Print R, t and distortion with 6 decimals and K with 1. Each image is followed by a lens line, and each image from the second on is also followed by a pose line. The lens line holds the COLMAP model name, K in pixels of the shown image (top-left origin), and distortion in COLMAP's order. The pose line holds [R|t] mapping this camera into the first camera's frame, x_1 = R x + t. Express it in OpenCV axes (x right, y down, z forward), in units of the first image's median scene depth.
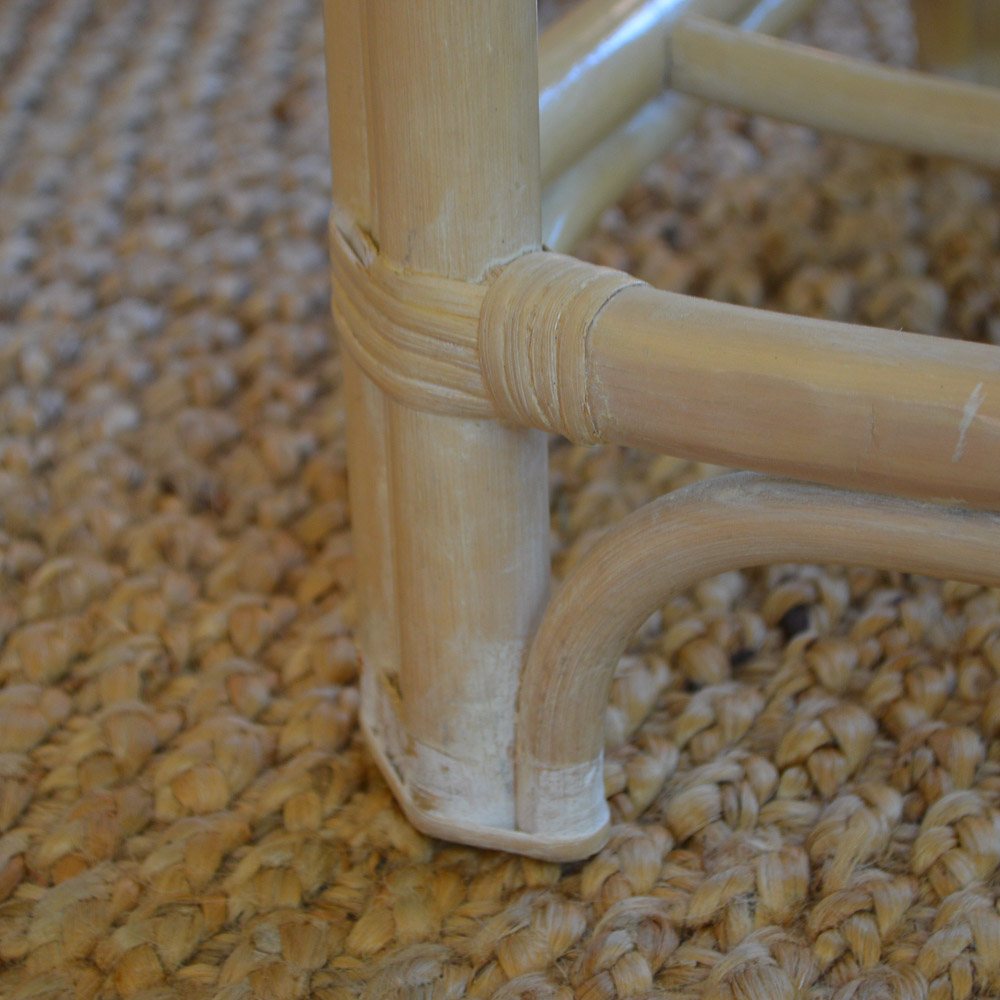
lens RADIAL K [[3058.2, 0, 513.3], [0, 3058.2, 501.3], [0, 0, 1]] dist [-0.012166, 0.766167]
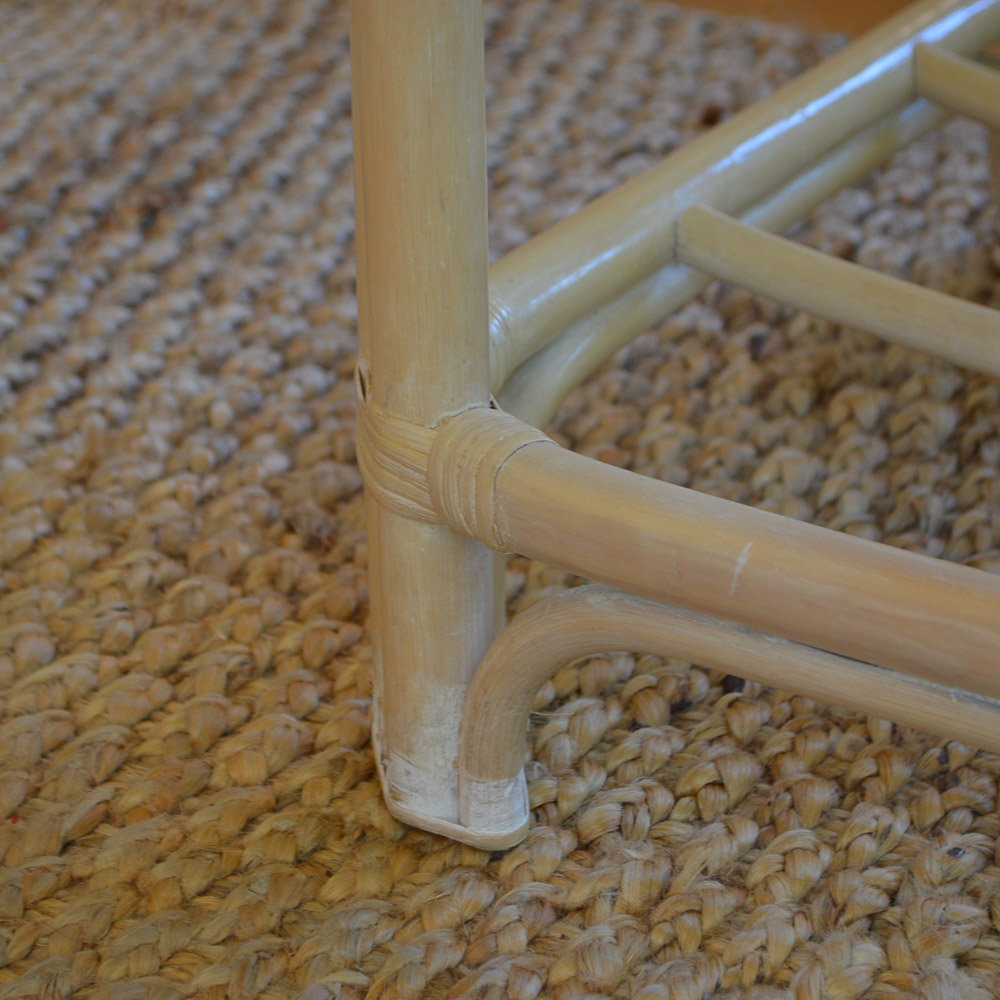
lens RADIAL K [[3024.2, 0, 500.0], [0, 3024.2, 500.0], [0, 0, 1]] dist [0.036222, -0.133653]
pose [[0.985194, 0.090888, -0.145368, 0.199907], [-0.088462, 0.995812, 0.023079, -0.066643], [0.146857, -0.009878, 0.989108, -0.314346]]
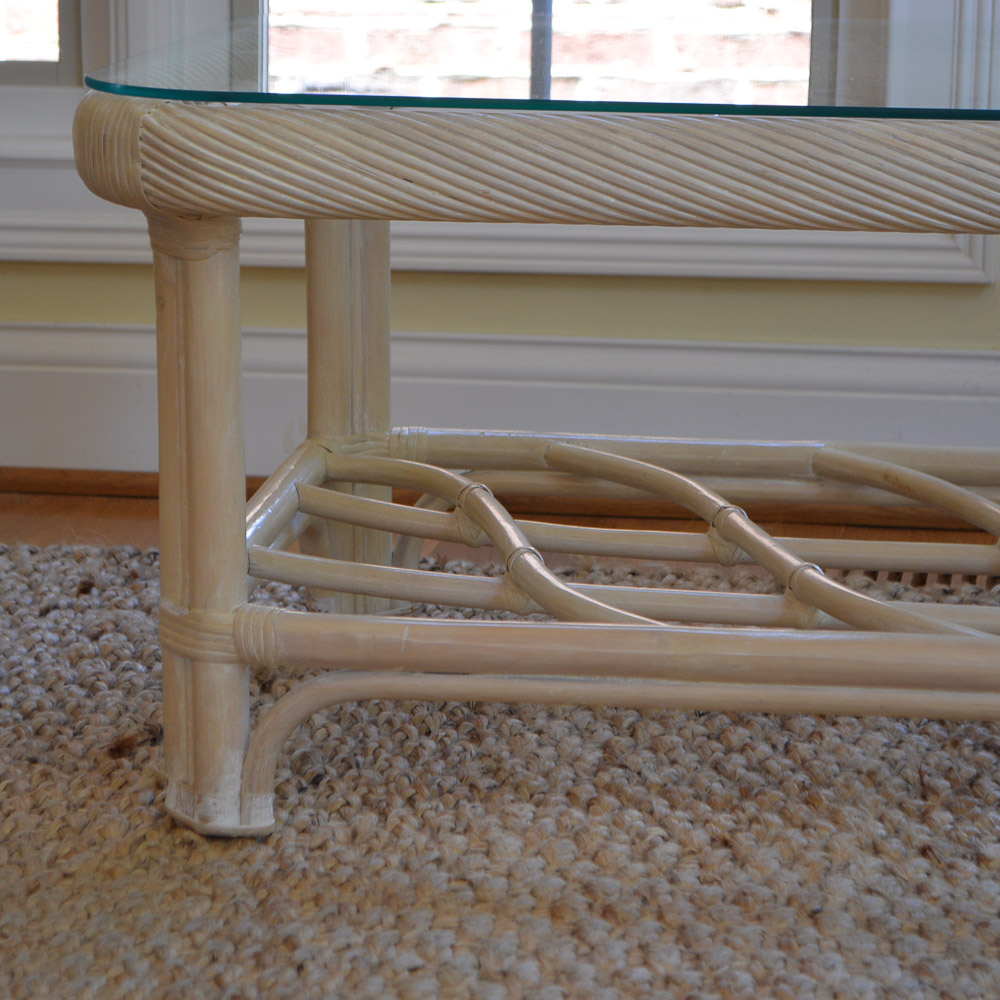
lens RADIAL K [[3411.9, 0, 500.0], [0, 3411.9, 500.0], [0, 0, 1]] dist [0.019257, 0.248659]
pose [[0.964507, -0.032890, 0.262002, -0.555219], [0.095138, 0.968859, -0.228607, 0.535659], [-0.246324, 0.245420, 0.937600, -1.933483]]
